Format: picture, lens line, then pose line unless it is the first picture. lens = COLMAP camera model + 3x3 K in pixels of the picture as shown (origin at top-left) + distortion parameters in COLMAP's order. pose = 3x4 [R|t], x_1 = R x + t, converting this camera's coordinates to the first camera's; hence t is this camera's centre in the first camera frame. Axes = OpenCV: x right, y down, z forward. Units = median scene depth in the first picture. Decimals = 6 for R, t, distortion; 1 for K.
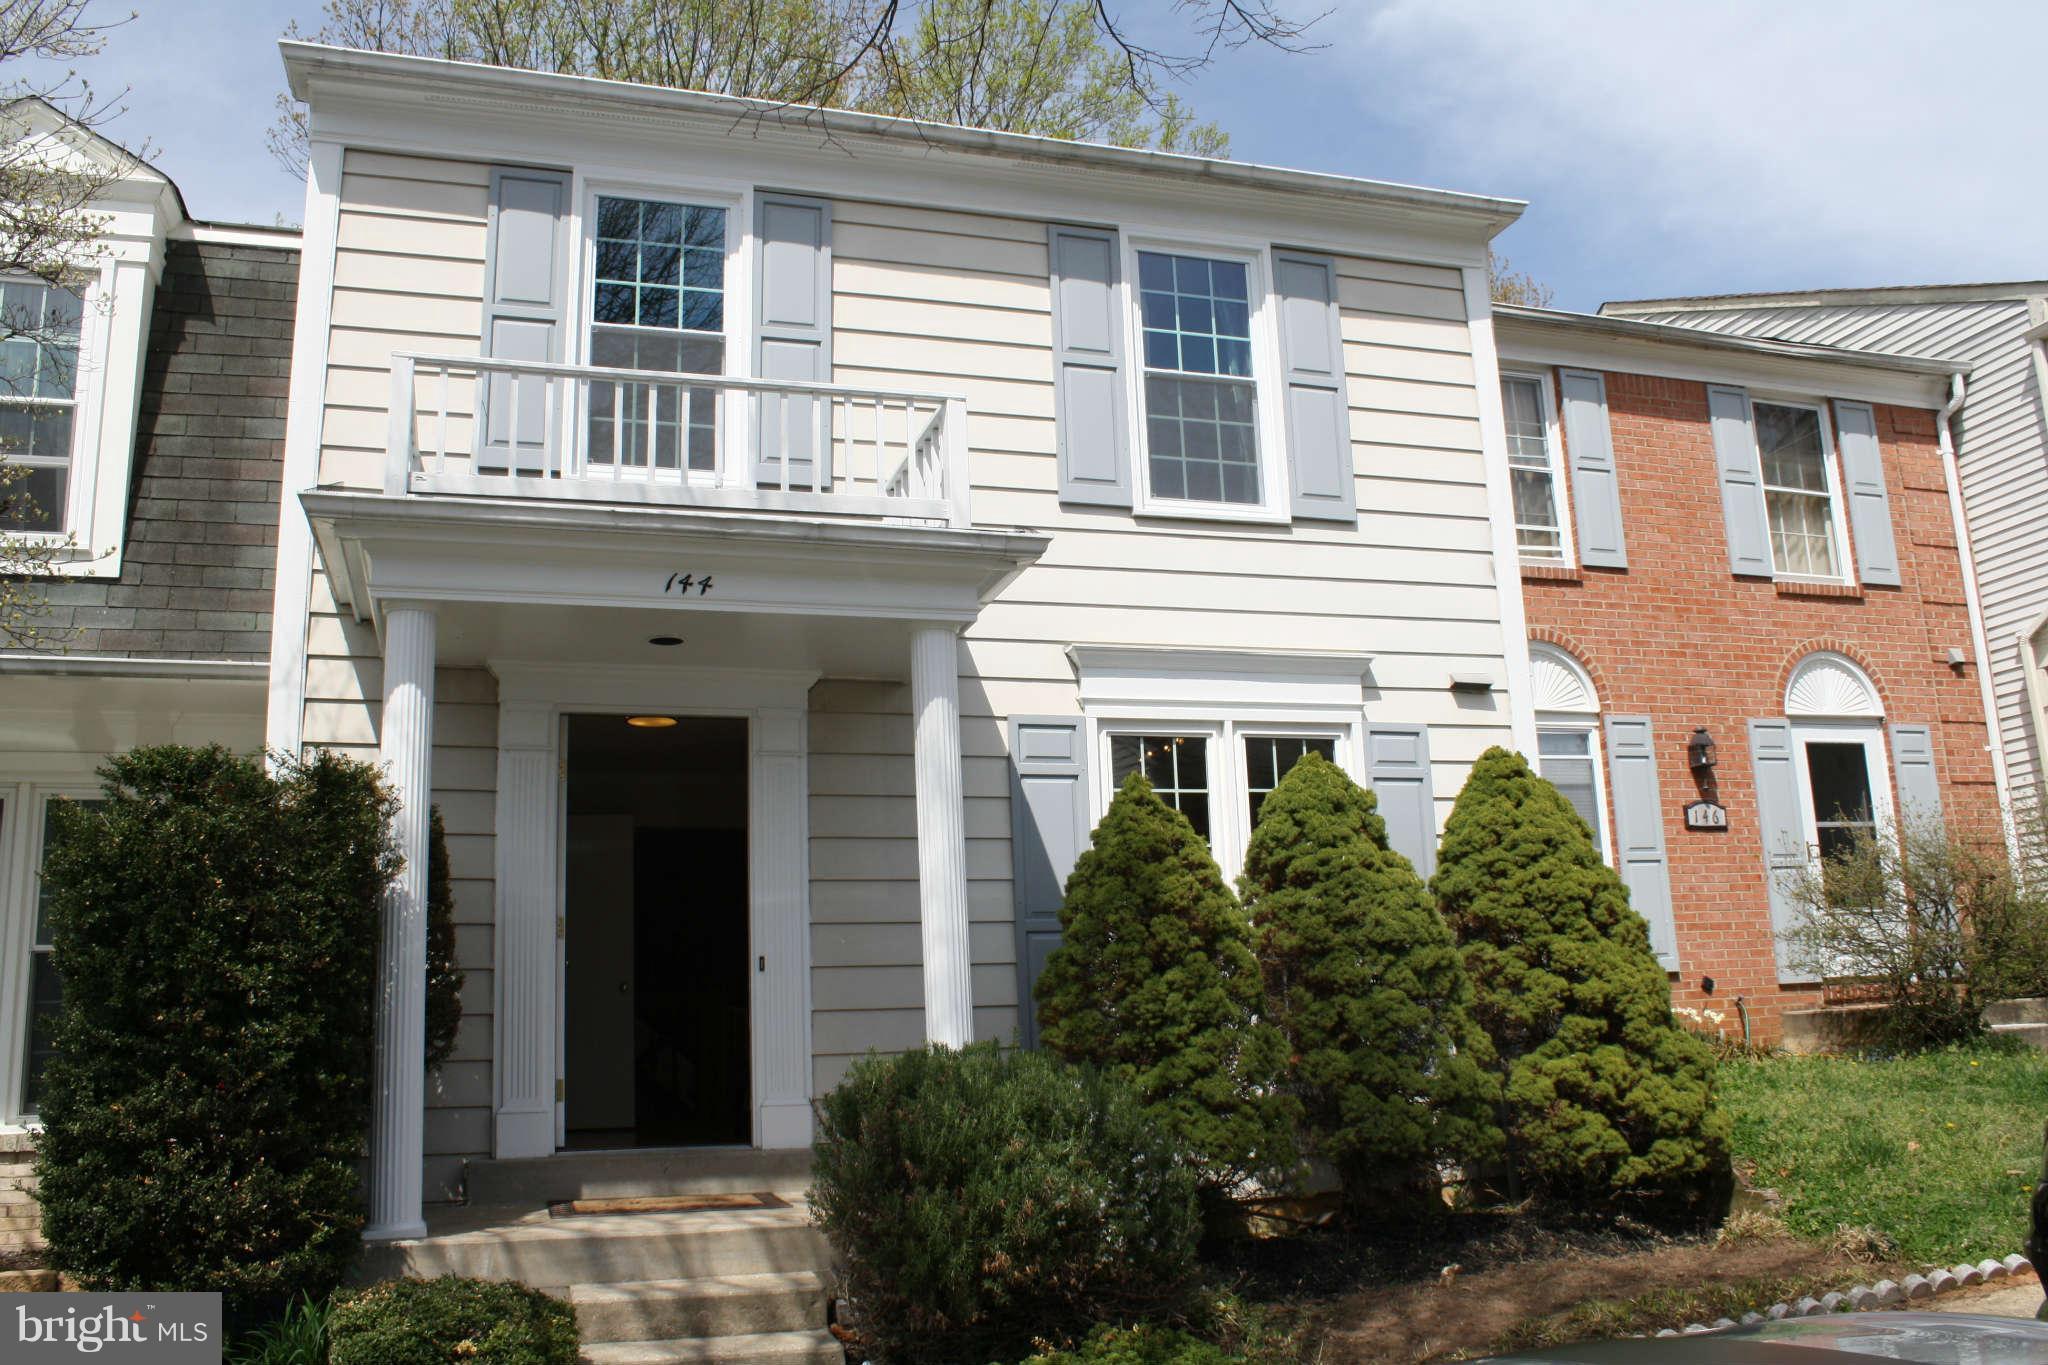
lens RADIAL K [[1720.2, 0, 1024.0], [0, 1720.2, 682.5], [0, 0, 1]] dist [-0.172071, 0.159421]
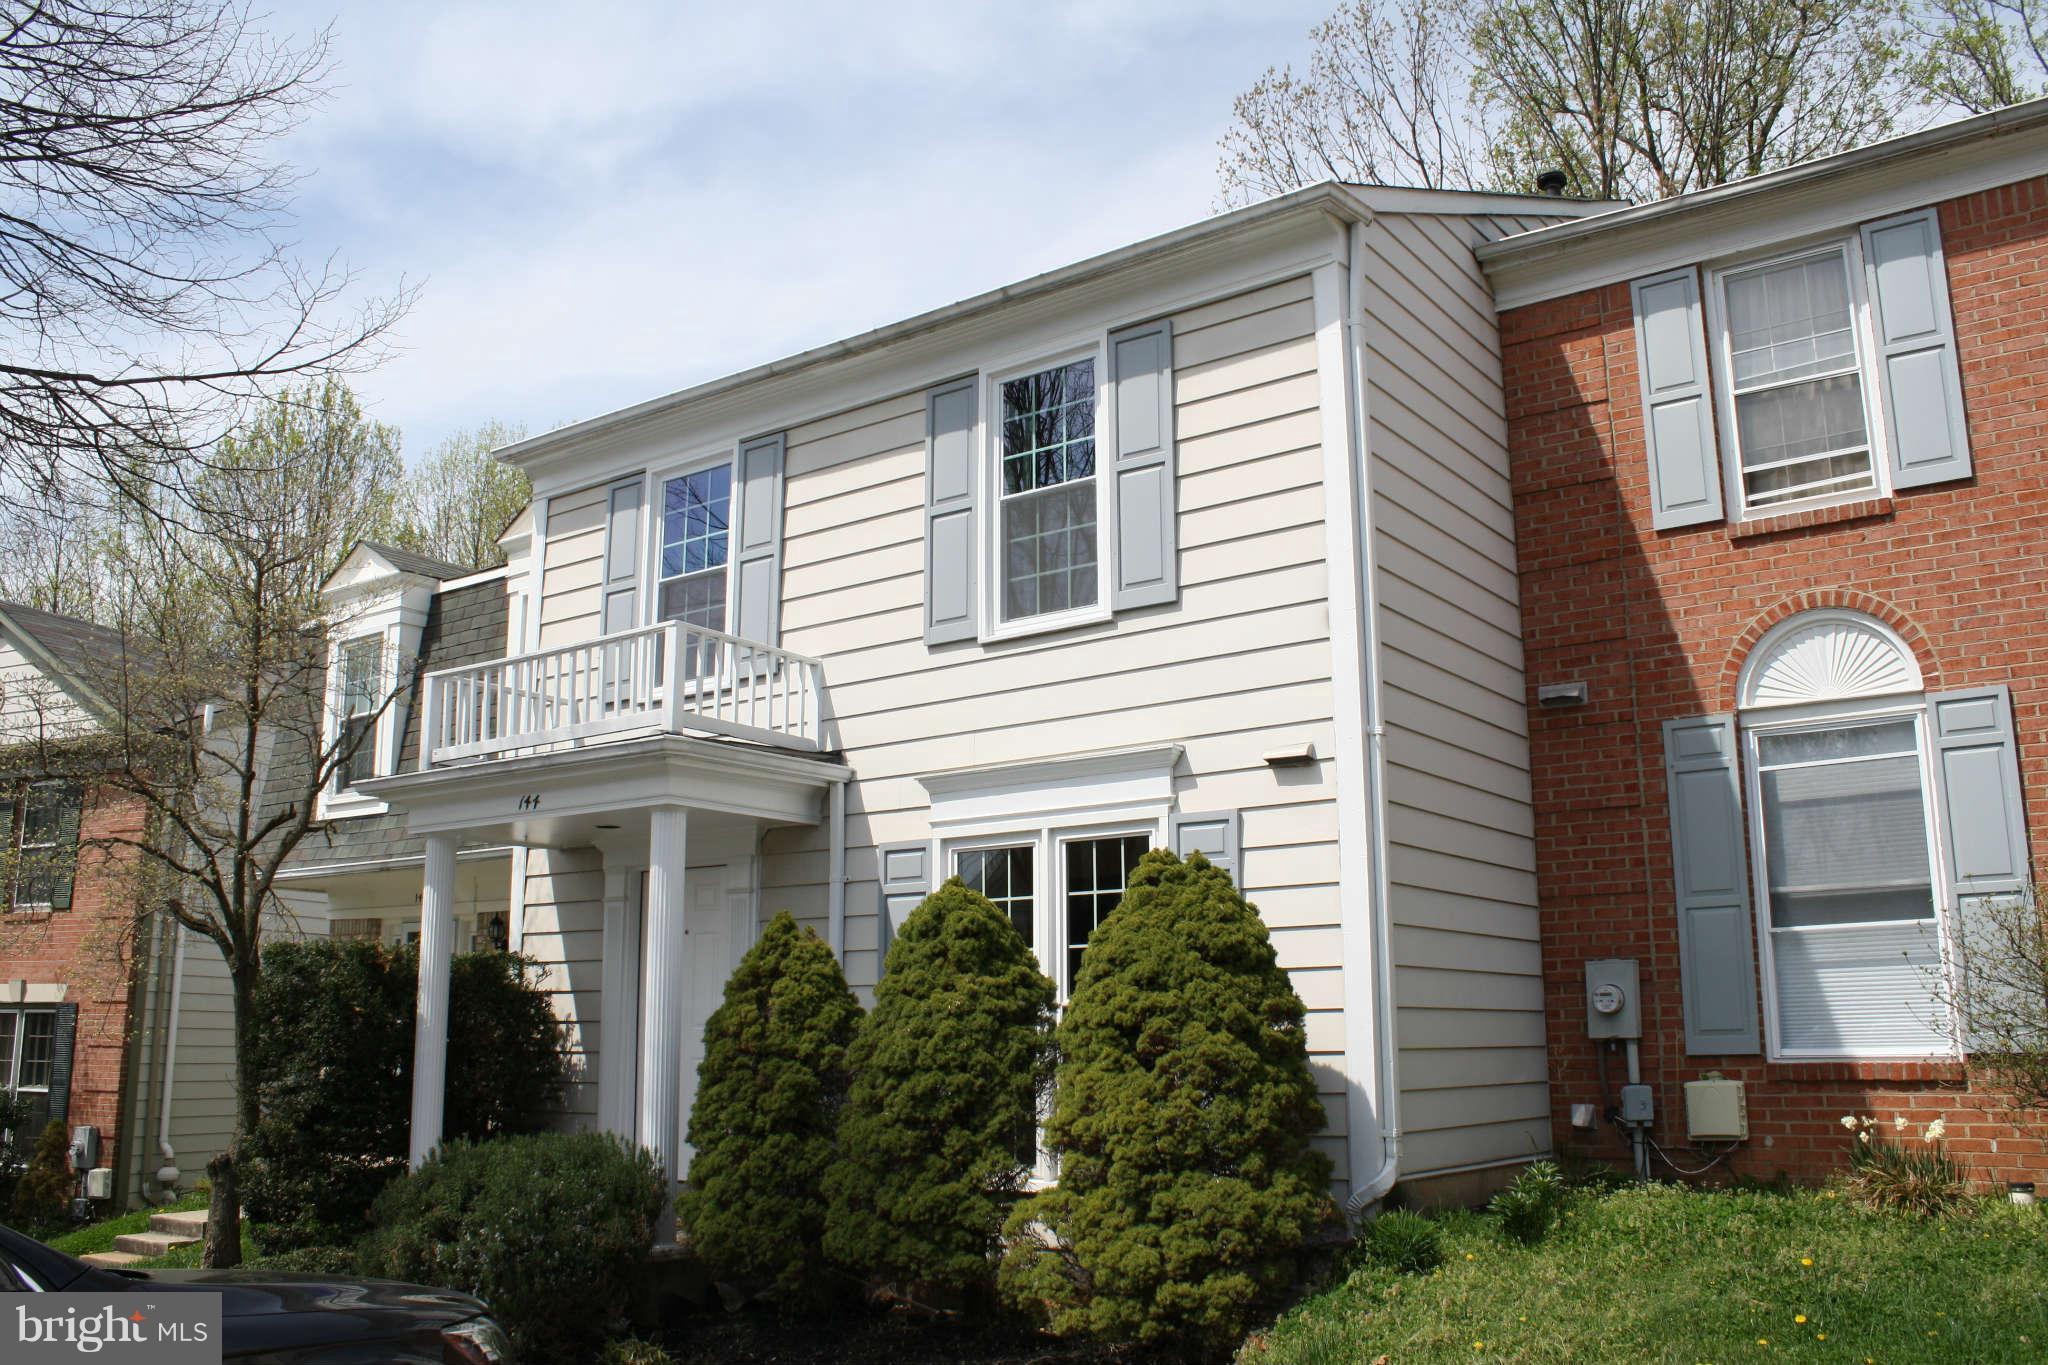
lens RADIAL K [[1720.2, 0, 1024.0], [0, 1720.2, 682.5], [0, 0, 1]] dist [-0.172071, 0.159421]
pose [[0.590876, -0.130859, -0.796079, 0.919078], [0.158474, 0.986359, -0.044513, -0.020330], [0.791045, -0.099856, 0.603554, 0.354245]]
